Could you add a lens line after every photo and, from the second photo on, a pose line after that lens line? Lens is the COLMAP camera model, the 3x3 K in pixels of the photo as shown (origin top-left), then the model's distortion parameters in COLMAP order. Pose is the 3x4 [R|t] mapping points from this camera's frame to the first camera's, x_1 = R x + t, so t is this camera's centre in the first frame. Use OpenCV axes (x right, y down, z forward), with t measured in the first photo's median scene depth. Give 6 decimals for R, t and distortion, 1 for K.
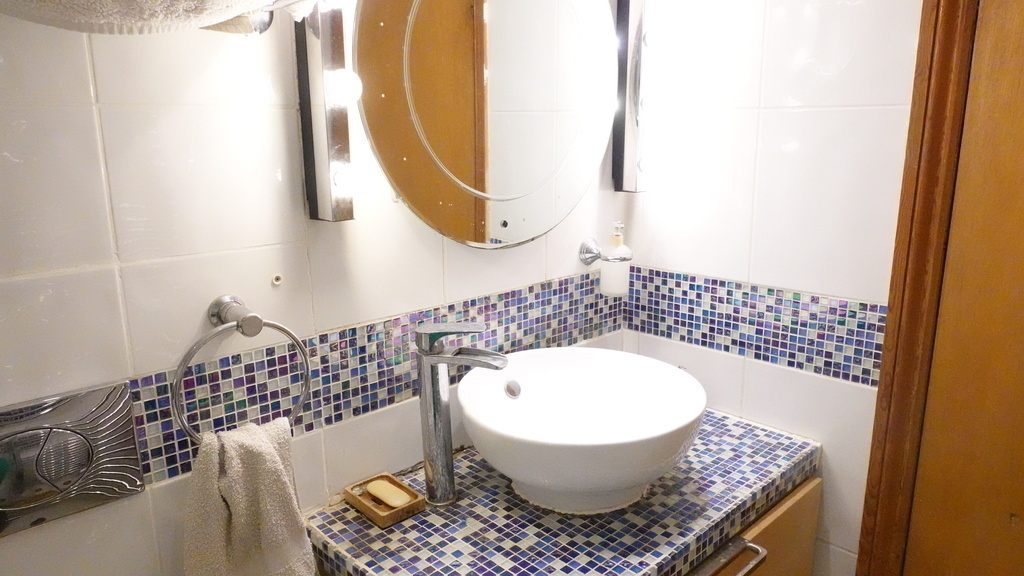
lens RADIAL K [[698.0, 0, 507.4], [0, 698.0, 288.0], [0, 0, 1]] dist [-0.012887, 0.006076]
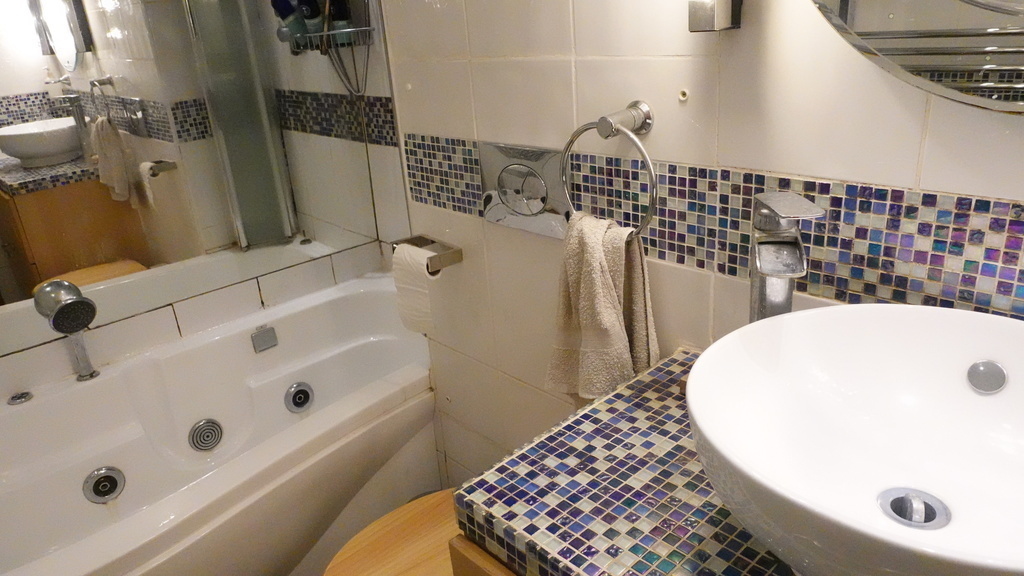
lens RADIAL K [[698.0, 0, 507.4], [0, 698.0, 290.7], [0, 0, 1]] dist [-0.012887, 0.006076]
pose [[-0.016822, 0.387449, -0.921738, 0.638434], [-0.145738, 0.911072, 0.385626, -0.098186], [0.989180, 0.140819, 0.041139, 0.747221]]
